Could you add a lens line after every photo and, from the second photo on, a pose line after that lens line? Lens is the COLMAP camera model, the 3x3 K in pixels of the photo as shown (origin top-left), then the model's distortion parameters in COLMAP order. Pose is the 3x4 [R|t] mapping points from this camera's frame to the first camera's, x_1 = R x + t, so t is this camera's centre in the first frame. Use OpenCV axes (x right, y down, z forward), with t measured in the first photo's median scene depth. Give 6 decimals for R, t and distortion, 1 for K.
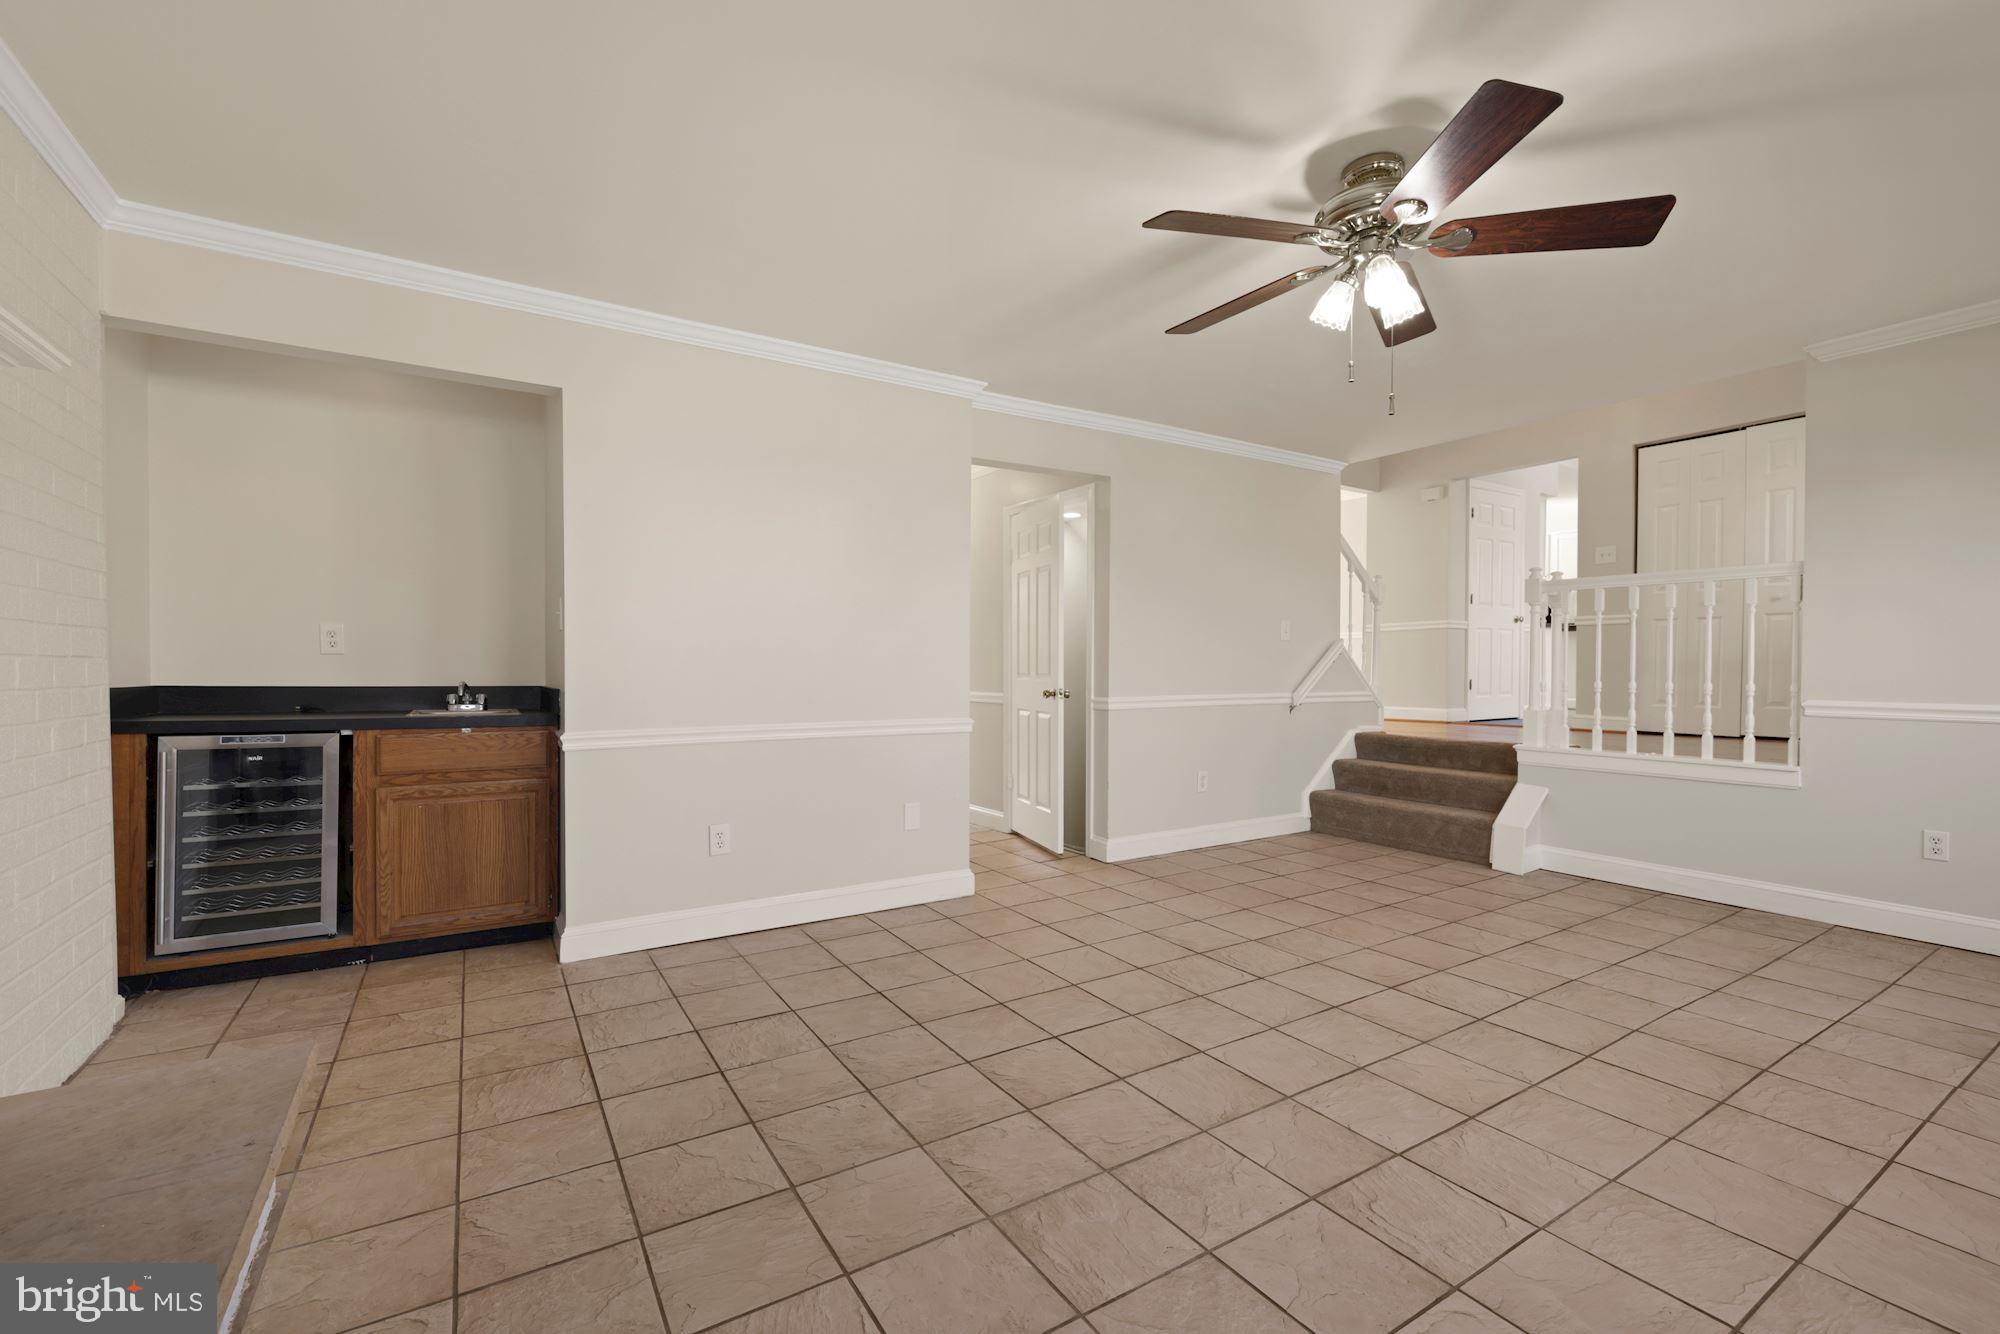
lens RADIAL K [[840.8, 0, 988.6], [0, 840.8, 674.8], [0, 0, 1]] dist [-0.001634, -0.000265]
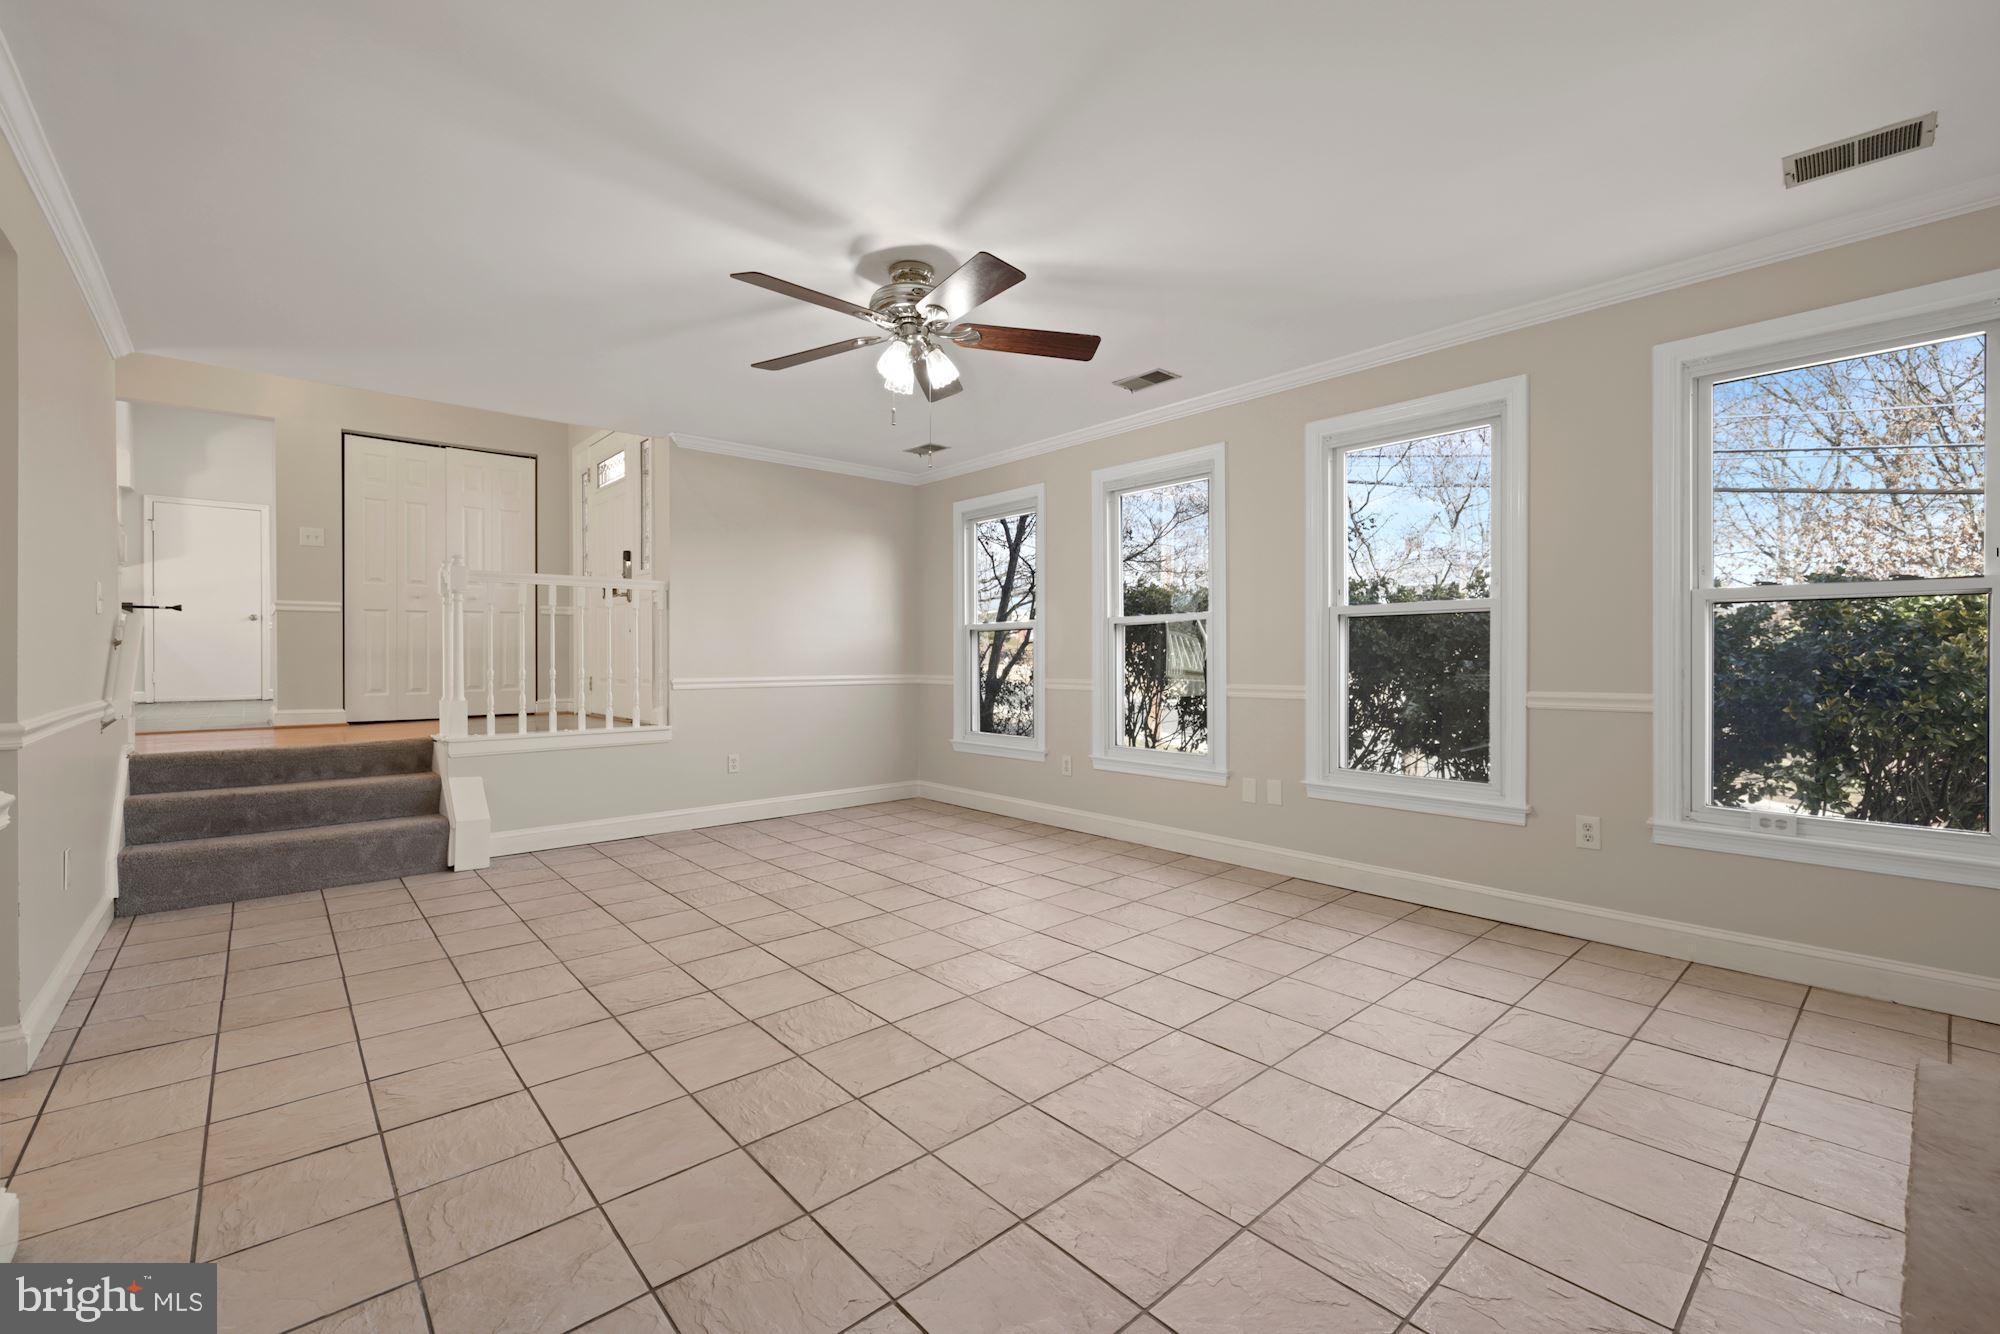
lens RADIAL K [[840.8, 0, 997.1], [0, 840.8, 652.0], [0, 0, 1]] dist [-0.001634, -0.000265]
pose [[-0.166352, 0.003982, 0.986058, -0.527423], [0.012951, 0.999914, -0.001853, -0.005469], [-0.985981, 0.012462, -0.166389, 0.686671]]
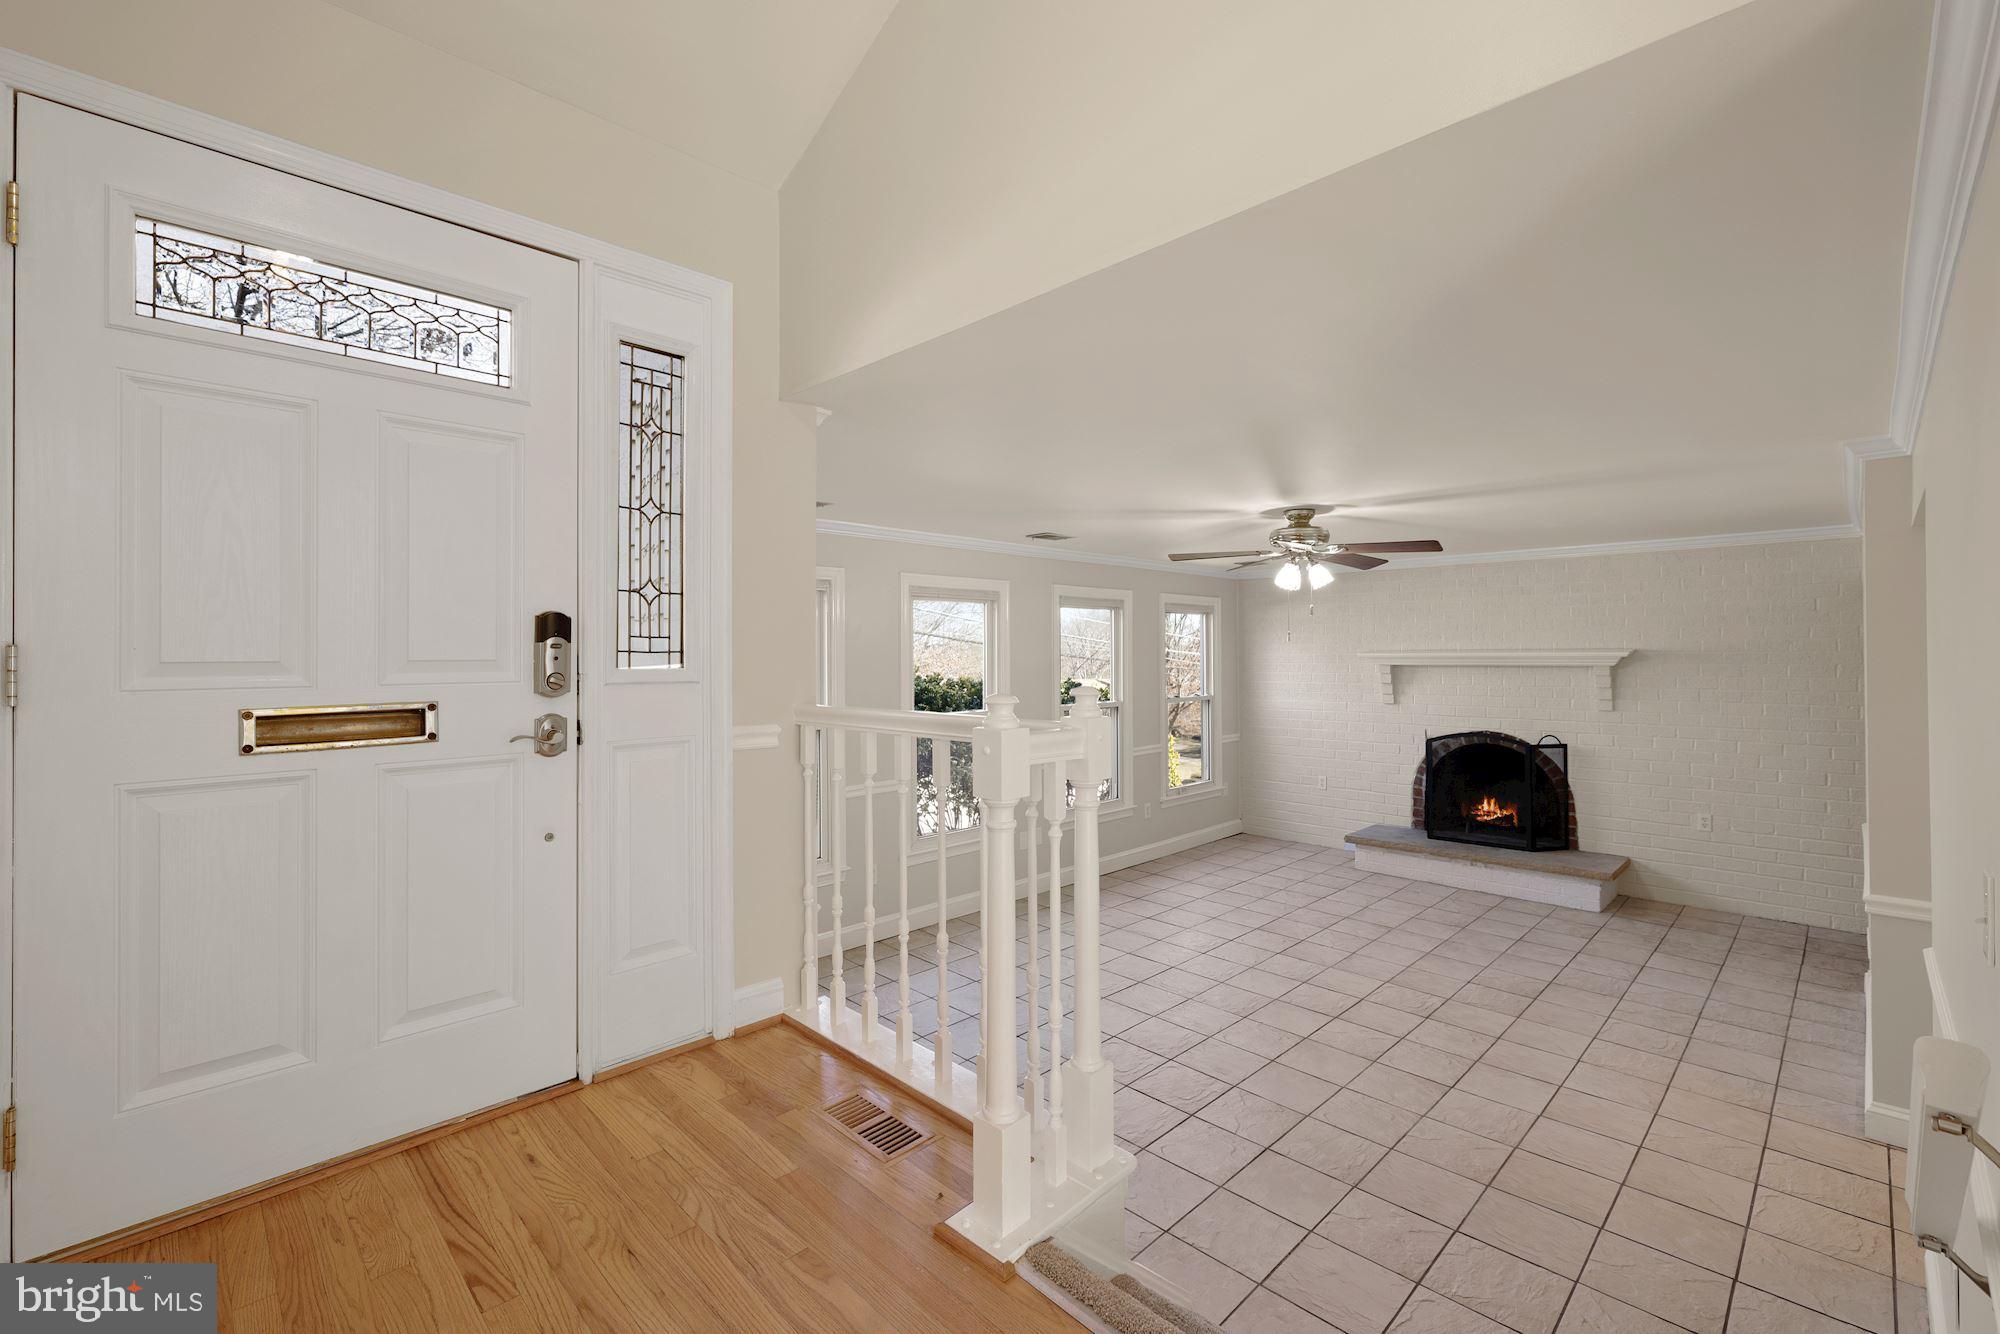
lens RADIAL K [[840.8, 0, 1006.4], [0, 840.8, 659.2], [0, 0, 1]] dist [-0.001634, -0.000265]
pose [[-0.975426, 0.002201, -0.220318, 0.962314], [-0.001004, 0.999895, 0.014433, -0.182382], [0.220327, 0.014300, -0.975321, 1.709540]]
